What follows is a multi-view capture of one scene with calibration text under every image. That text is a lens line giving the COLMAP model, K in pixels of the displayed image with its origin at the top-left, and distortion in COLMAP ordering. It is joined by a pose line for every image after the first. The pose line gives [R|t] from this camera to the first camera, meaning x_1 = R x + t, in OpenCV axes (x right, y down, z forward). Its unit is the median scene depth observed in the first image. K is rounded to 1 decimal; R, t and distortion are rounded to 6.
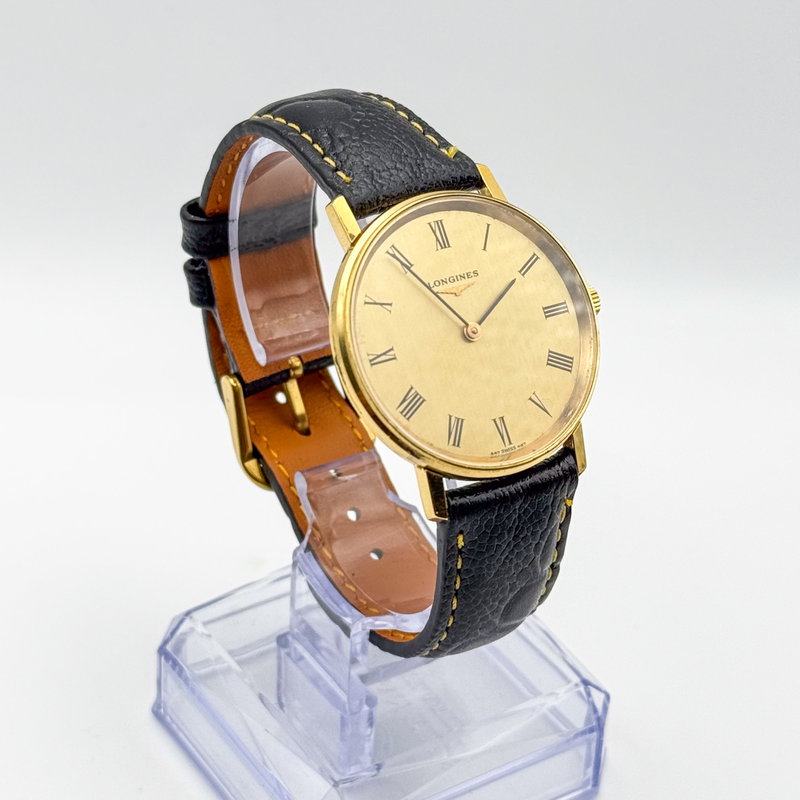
lens RADIAL K [[2206.1, 0, 401.3], [0, 2206.1, 474.4], [0, 0, 1]] dist [0.011123, -0.943973]
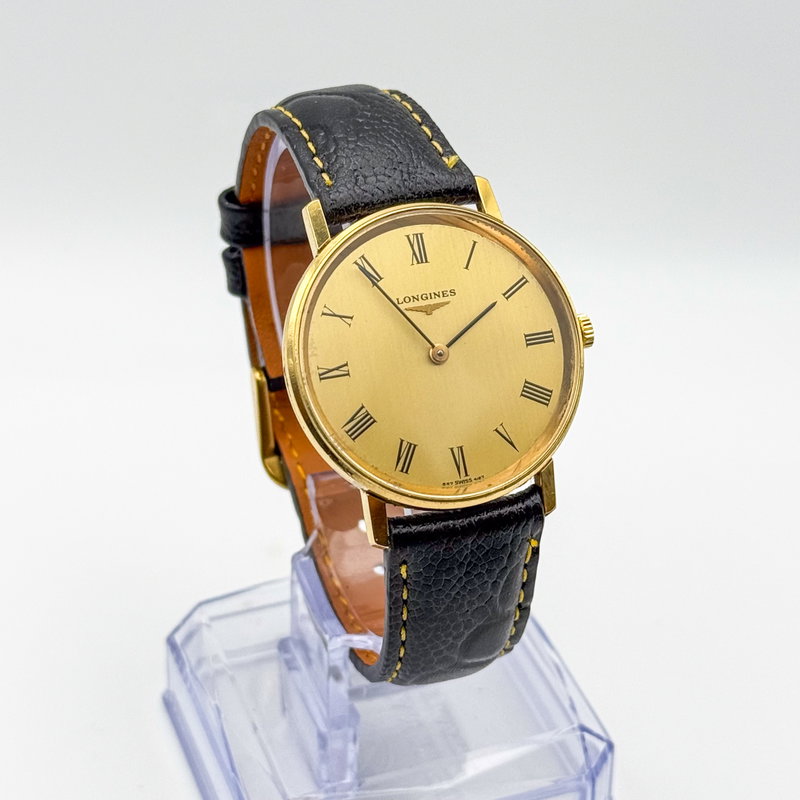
lens RADIAL K [[2206.1, 0, 401.3], [0, 2206.1, 474.4], [0, 0, 1]] dist [0.011123, -0.943973]
pose [[0.975563, 0.107234, -0.191774, 0.199942], [-0.102985, 0.994167, 0.032018, -0.041013], [0.194089, -0.011486, 0.980917, 0.064362]]
